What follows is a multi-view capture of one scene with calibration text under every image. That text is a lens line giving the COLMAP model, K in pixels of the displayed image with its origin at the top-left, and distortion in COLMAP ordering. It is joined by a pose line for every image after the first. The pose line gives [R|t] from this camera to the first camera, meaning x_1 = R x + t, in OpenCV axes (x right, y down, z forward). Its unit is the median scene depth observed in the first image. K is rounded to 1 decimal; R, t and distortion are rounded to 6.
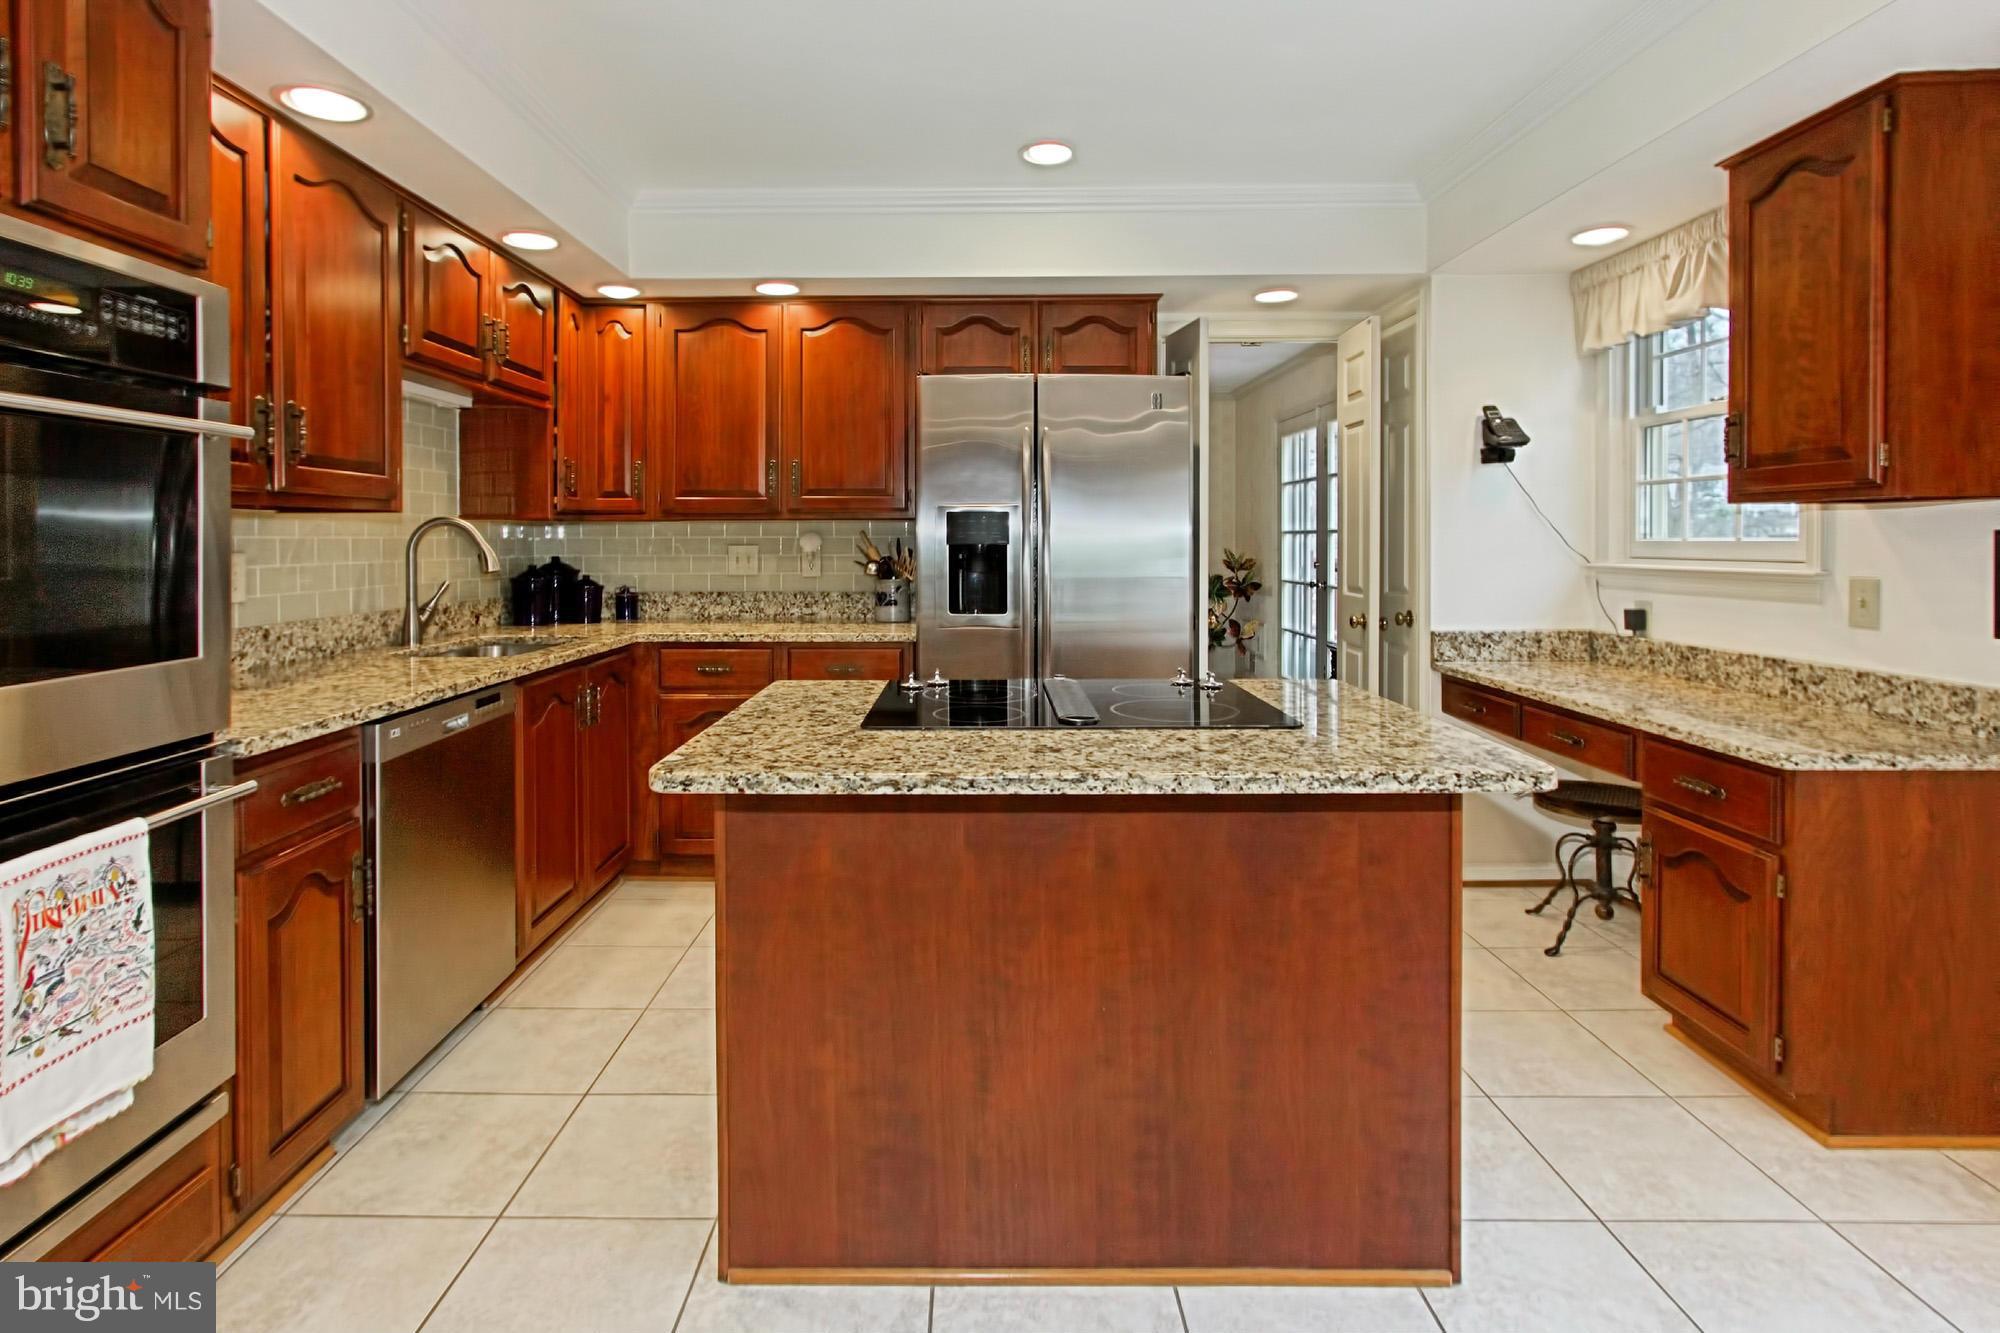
lens RADIAL K [[964.7, 0, 1006.8], [0, 964.7, 550.9], [0, 0, 1]] dist [0.002911, -0.000941]
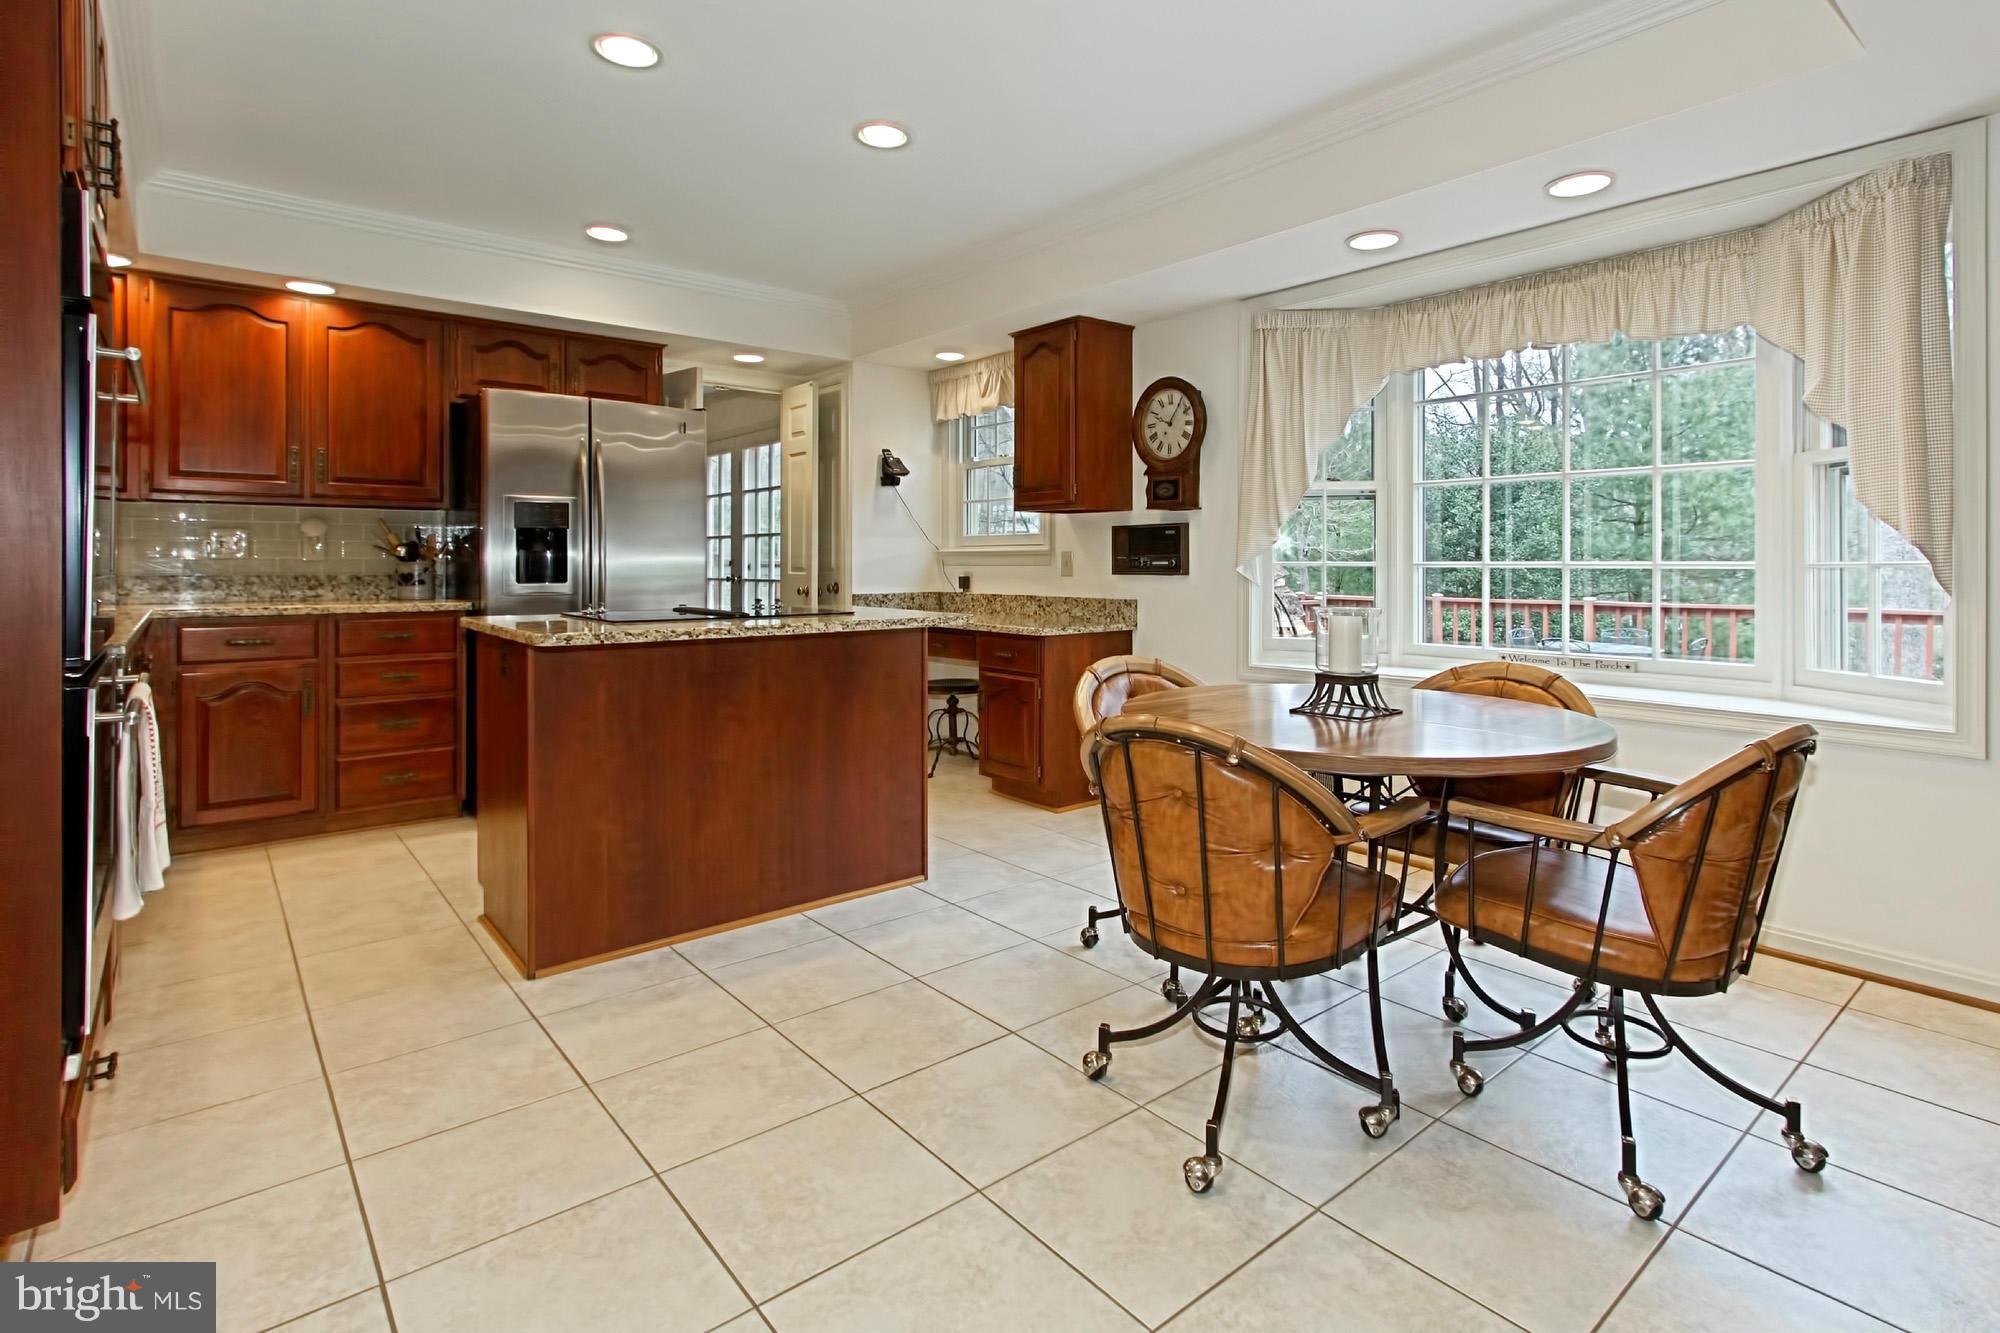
lens RADIAL K [[964.7, 0, 1006.8], [0, 964.7, 550.9], [0, 0, 1]] dist [0.002911, -0.000941]
pose [[0.778213, 0.011220, 0.627901, -0.355347], [0.004321, 0.999721, -0.023219, 0.056317], [-0.627986, 0.020782, 0.777947, -0.364633]]
